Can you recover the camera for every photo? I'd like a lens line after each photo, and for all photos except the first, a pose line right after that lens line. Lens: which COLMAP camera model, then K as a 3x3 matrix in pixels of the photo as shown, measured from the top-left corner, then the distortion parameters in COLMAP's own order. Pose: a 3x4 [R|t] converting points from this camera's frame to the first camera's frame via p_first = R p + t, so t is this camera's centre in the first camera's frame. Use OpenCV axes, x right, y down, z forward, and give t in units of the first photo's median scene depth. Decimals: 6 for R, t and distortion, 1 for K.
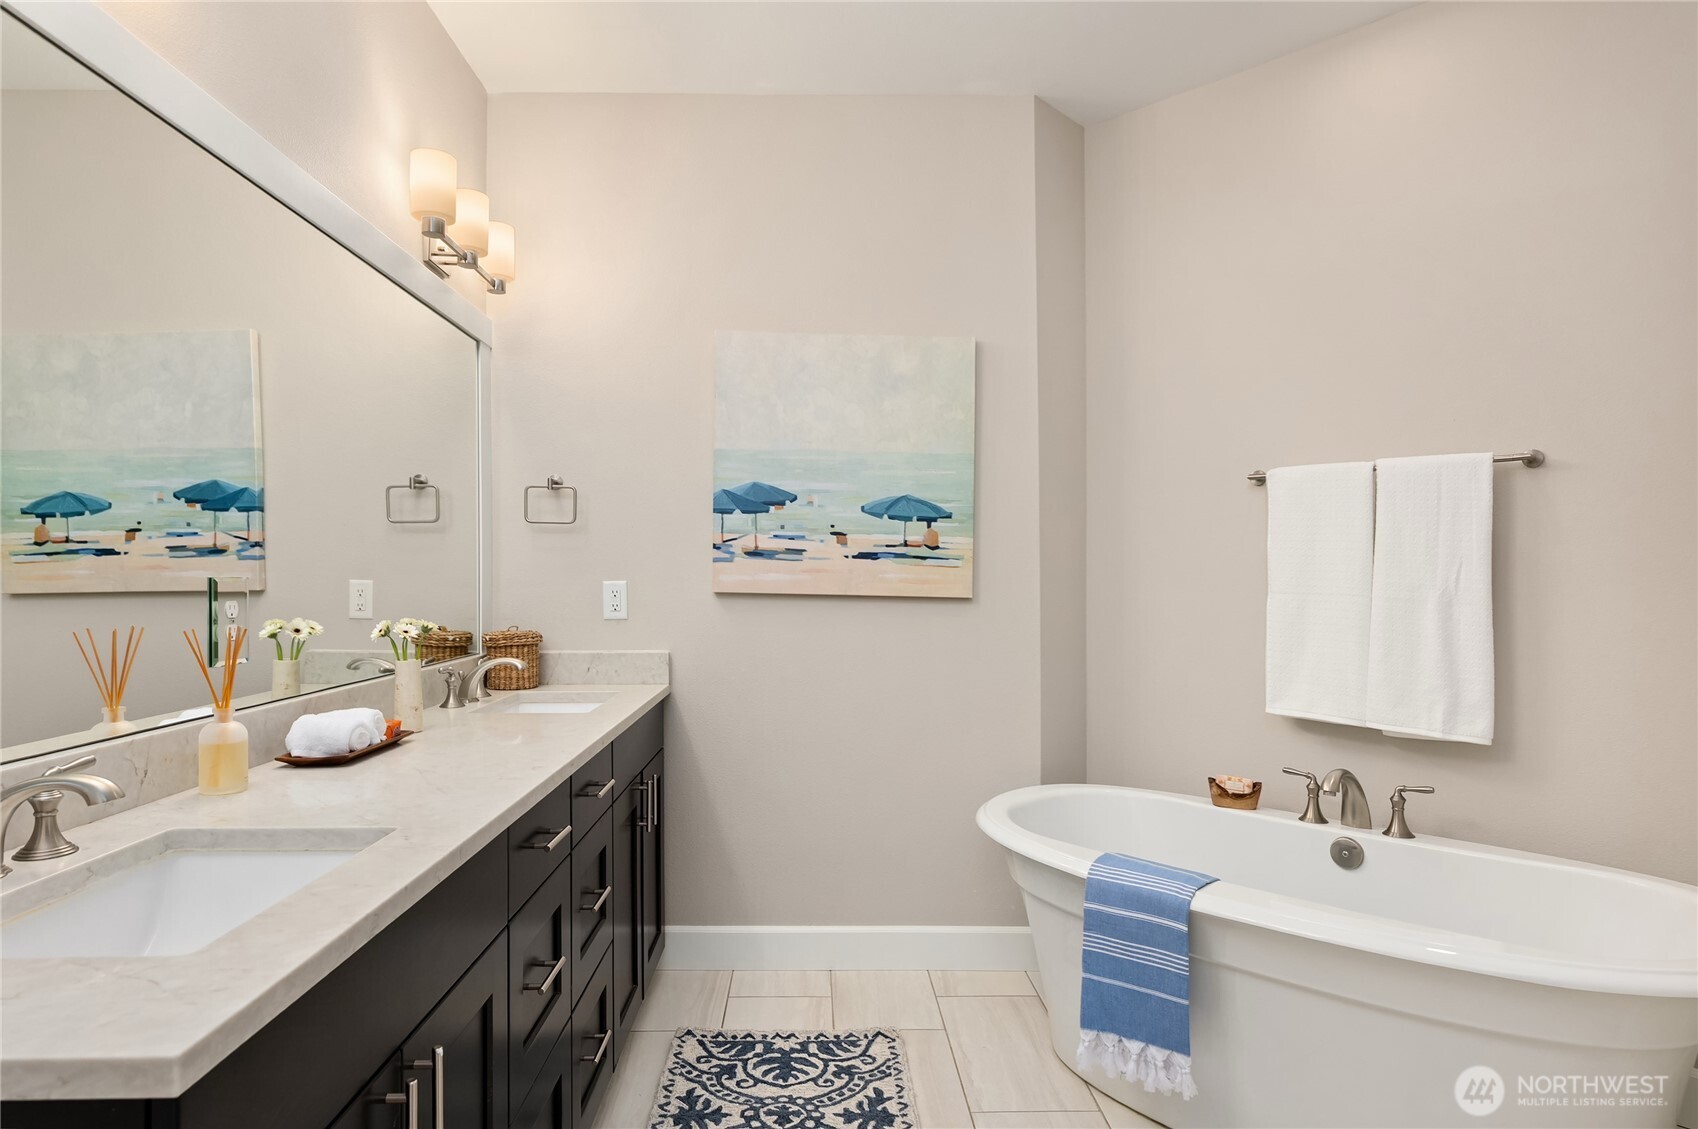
lens RADIAL K [[981.9, 0, 851.1], [0, 981.9, 569.5], [0, 0, 1]] dist [0.000436, 0.001426]
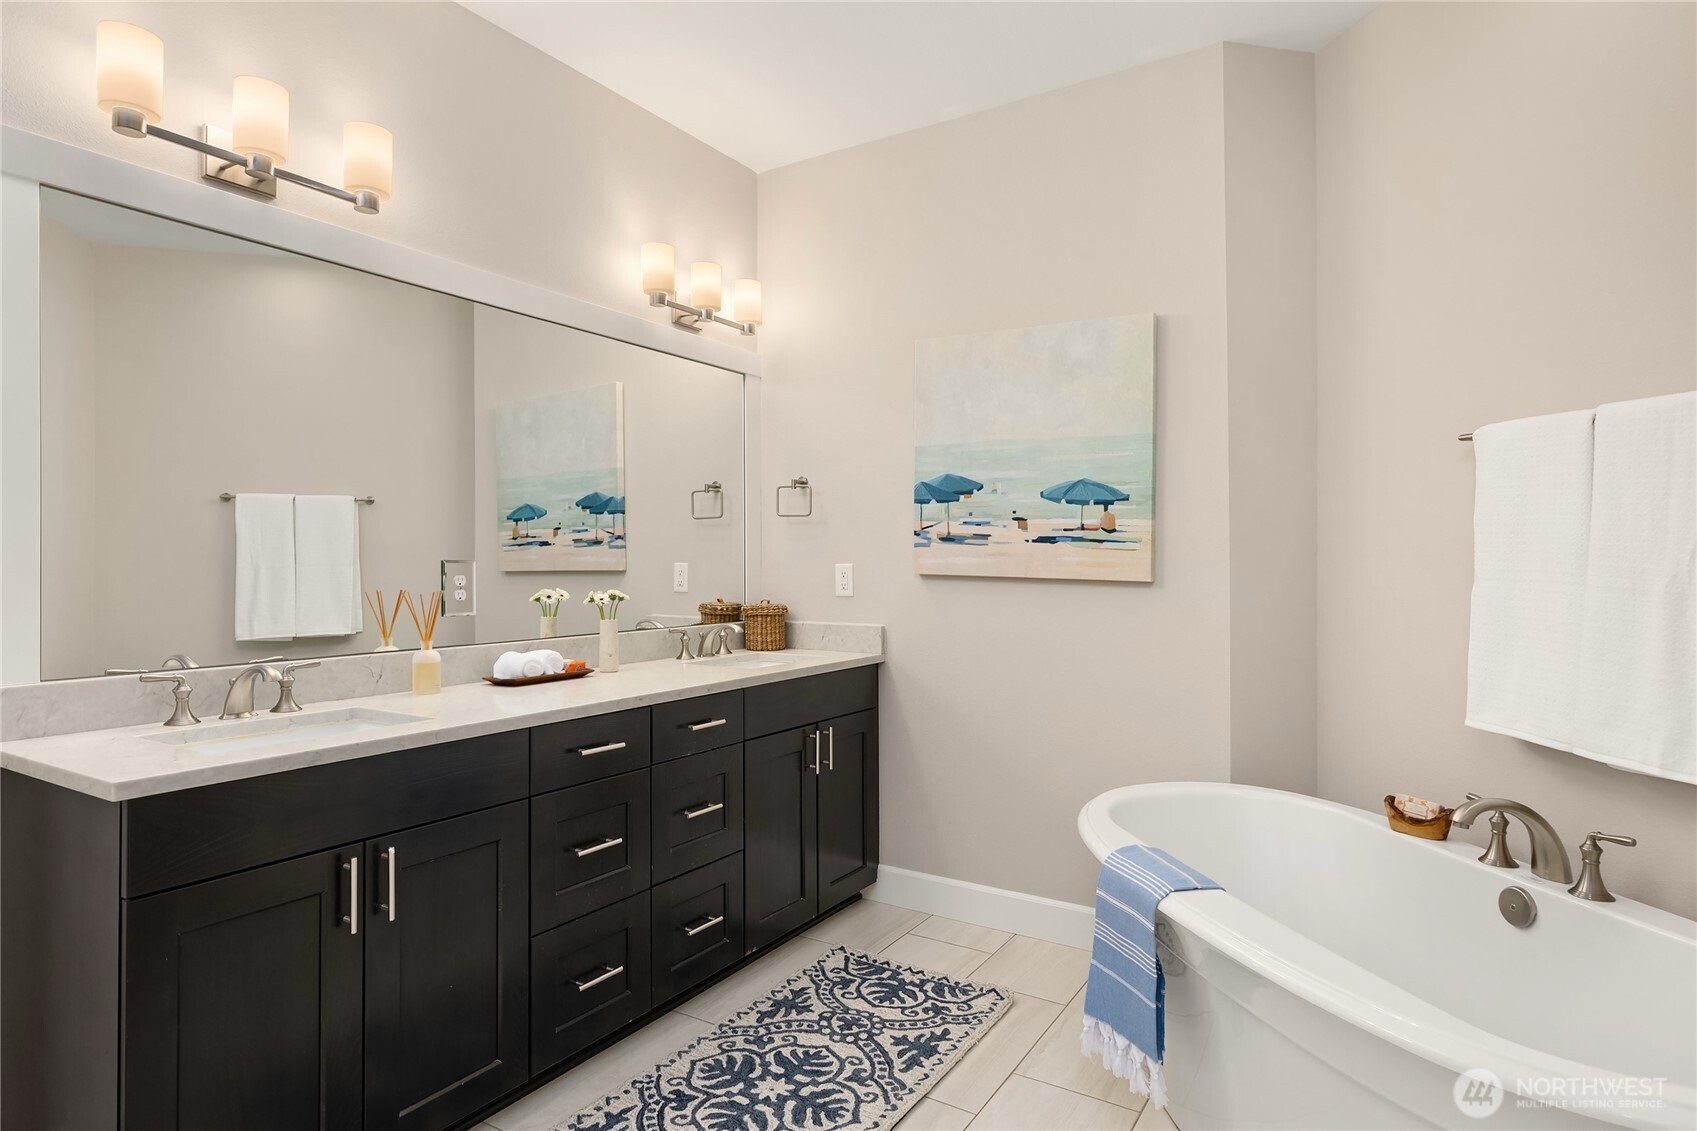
lens RADIAL K [[981.3, 0, 854.6], [0, 981.3, 560.7], [0, 0, 1]] dist [0.000436, 0.001426]
pose [[0.826152, -0.000500, -0.563447, 0.467136], [0.003548, 0.999984, 0.004315, 0.003003], [0.563436, -0.005564, 0.826141, 0.038792]]
